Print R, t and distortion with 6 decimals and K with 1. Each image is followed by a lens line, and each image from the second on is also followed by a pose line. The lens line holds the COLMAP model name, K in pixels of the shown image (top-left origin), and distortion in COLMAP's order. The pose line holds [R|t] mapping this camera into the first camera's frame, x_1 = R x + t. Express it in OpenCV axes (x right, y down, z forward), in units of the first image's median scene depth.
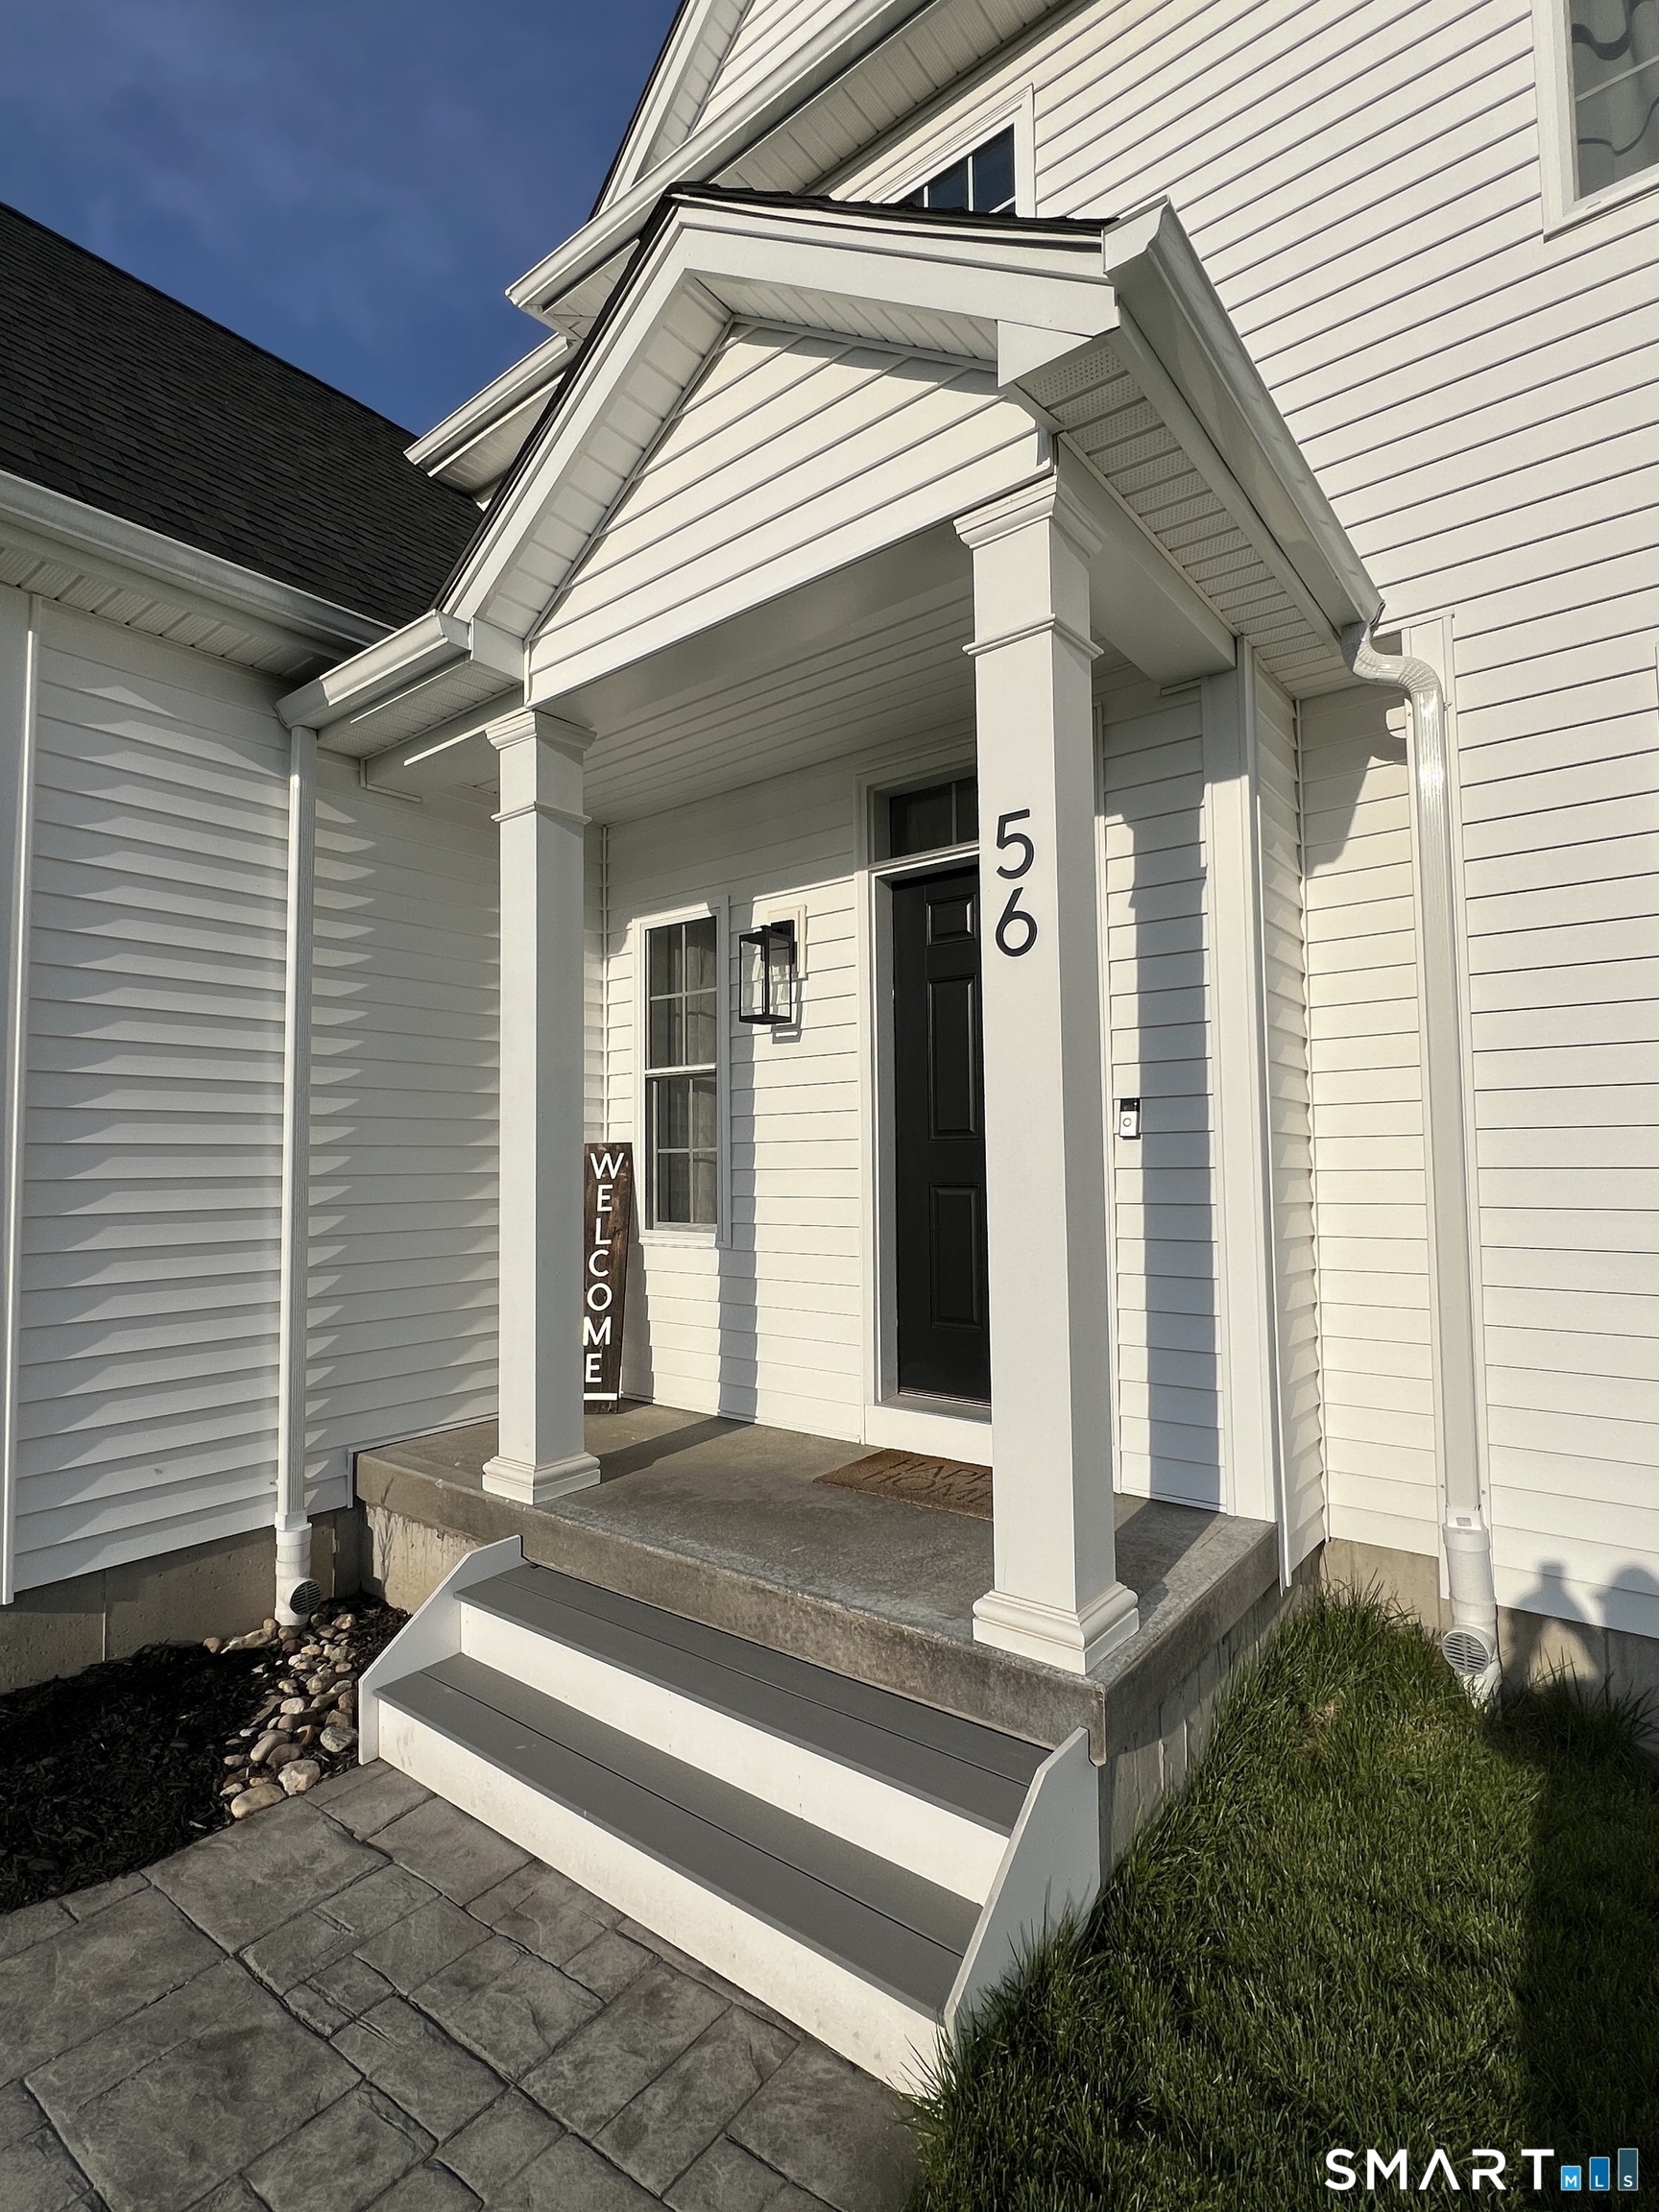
lens RADIAL K [[1082.4, 0, 842.8], [0, 1082.4, 1103.7], [0, 0, 1]] dist [0.001079, -0.000638]
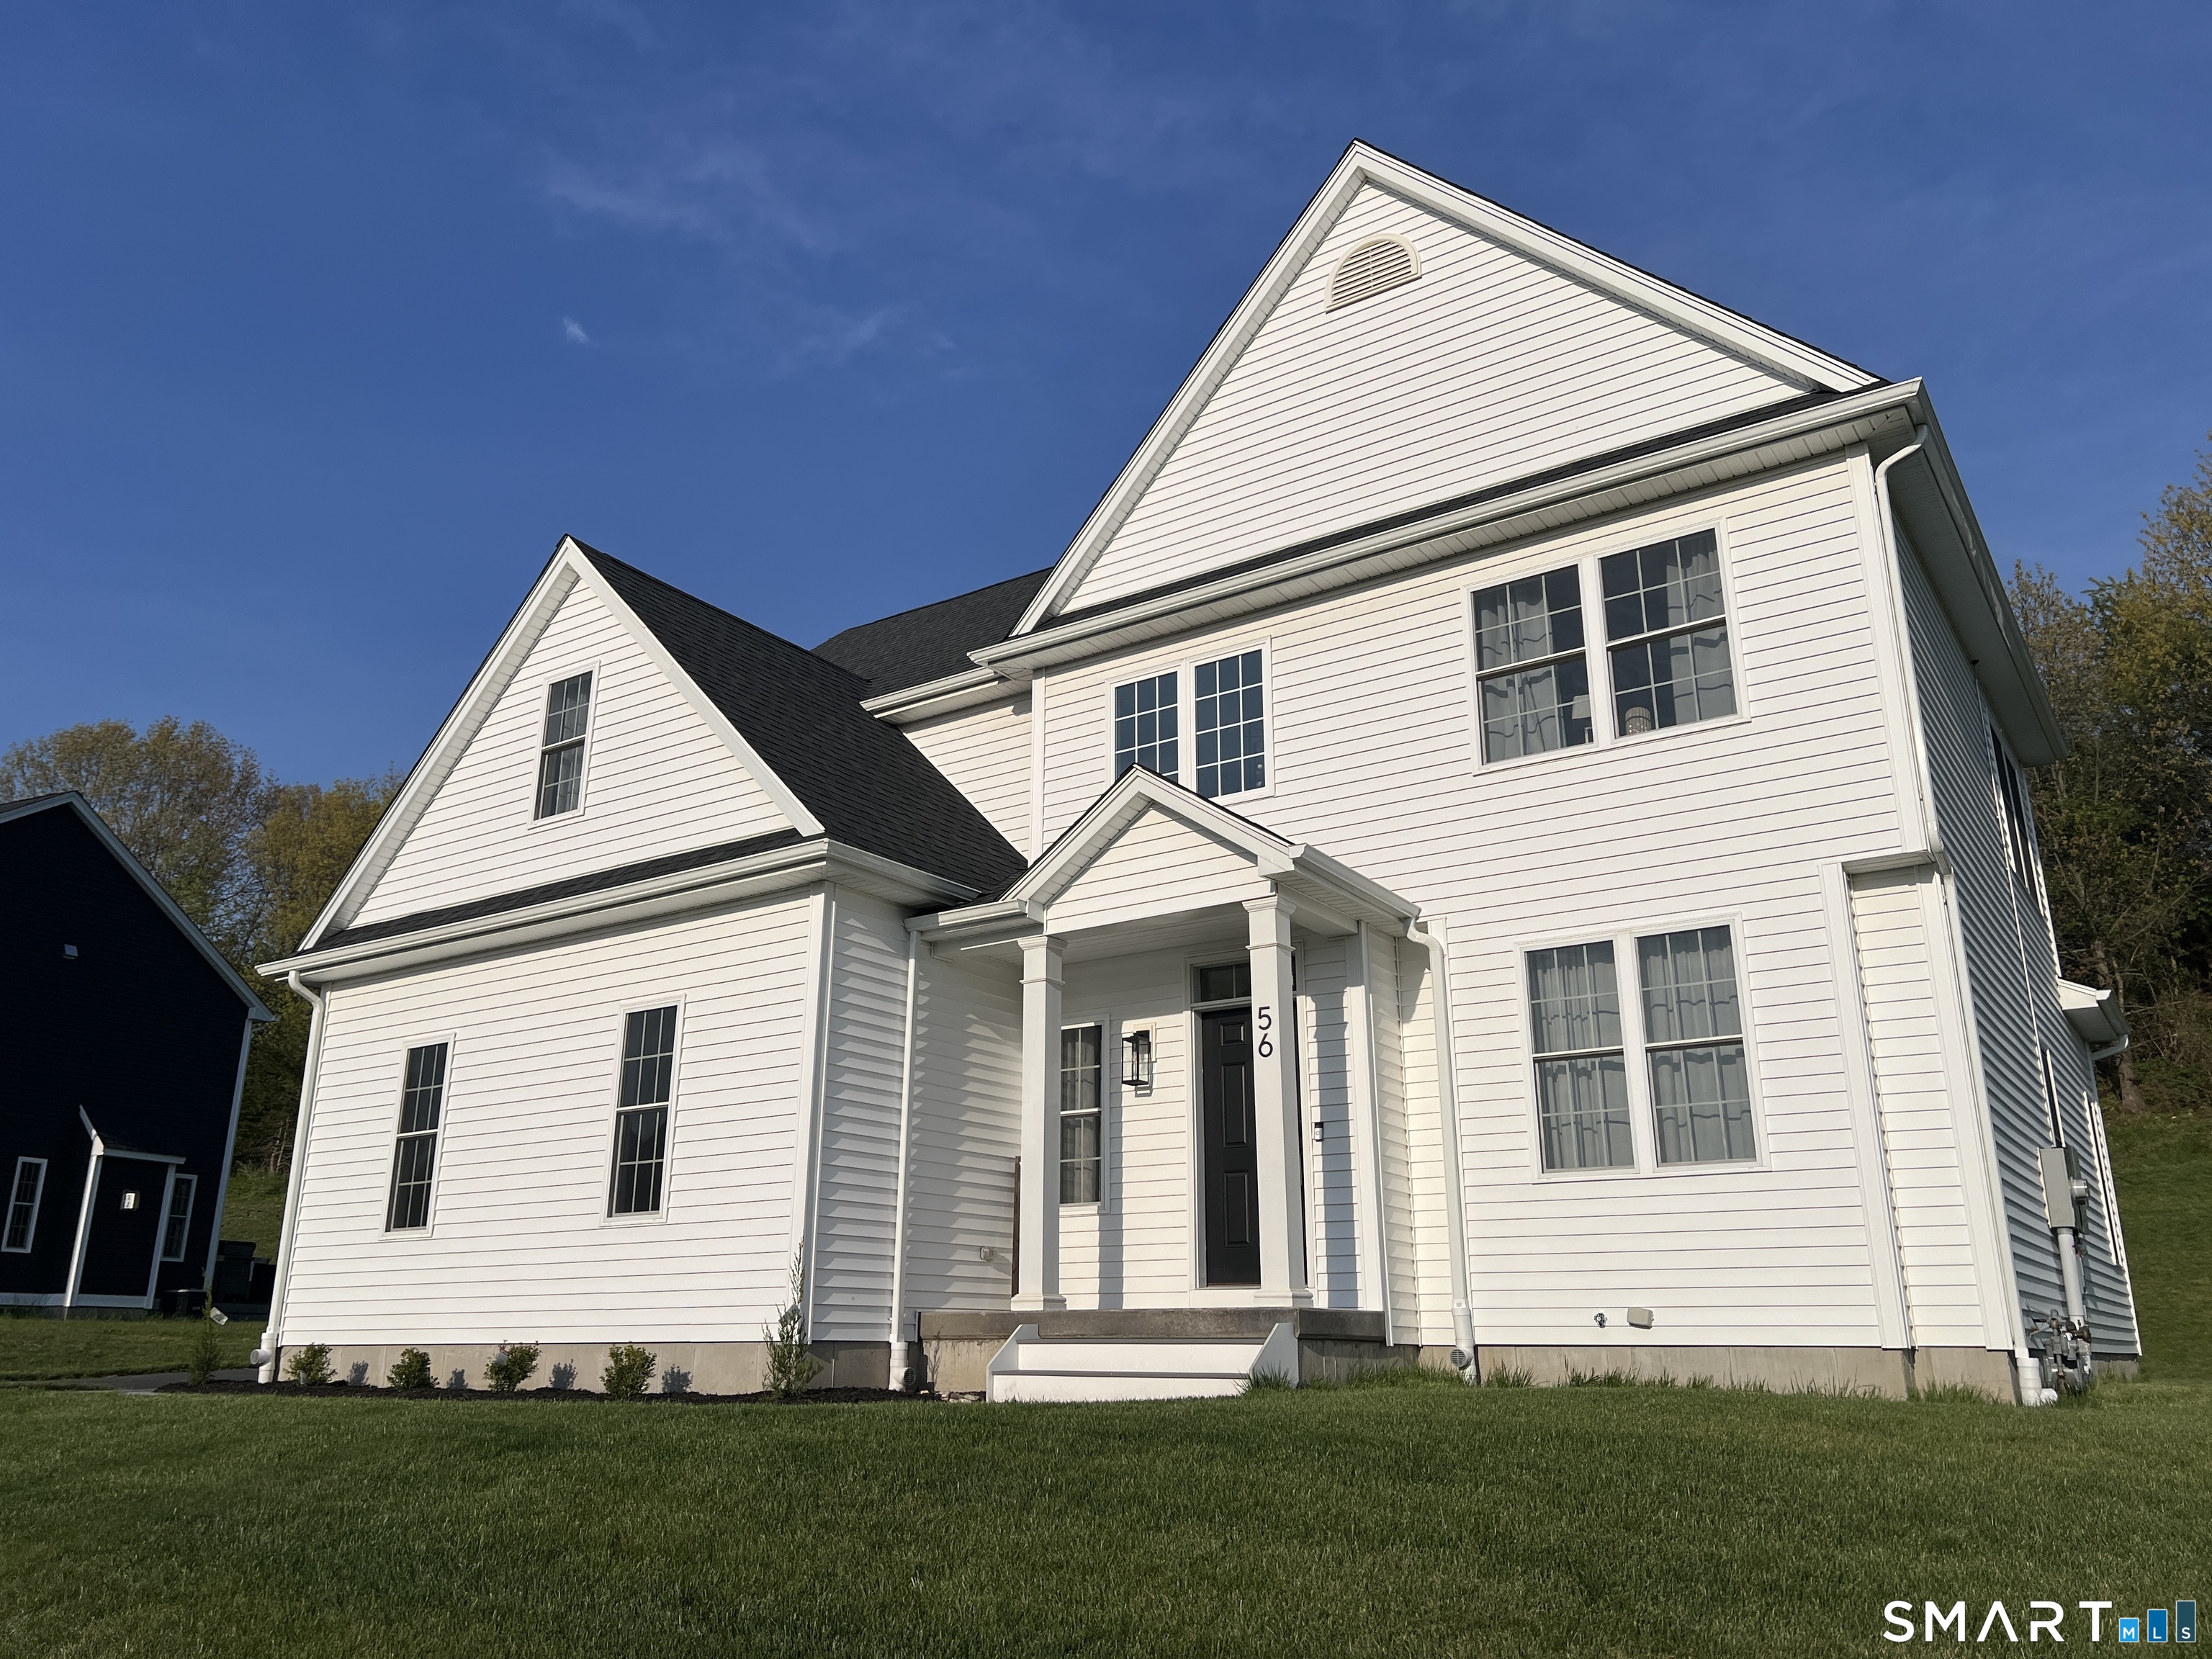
lens RADIAL K [[1665.6, 0, 1101.5], [0, 1665.6, 820.4], [0, 0, 1]] dist [0.117571, -0.002665]
pose [[0.997790, 0.033949, 0.057112, -0.373471], [-0.018630, 0.968074, -0.249973, 0.251543], [-0.063775, 0.248357, 0.966567, -2.325261]]
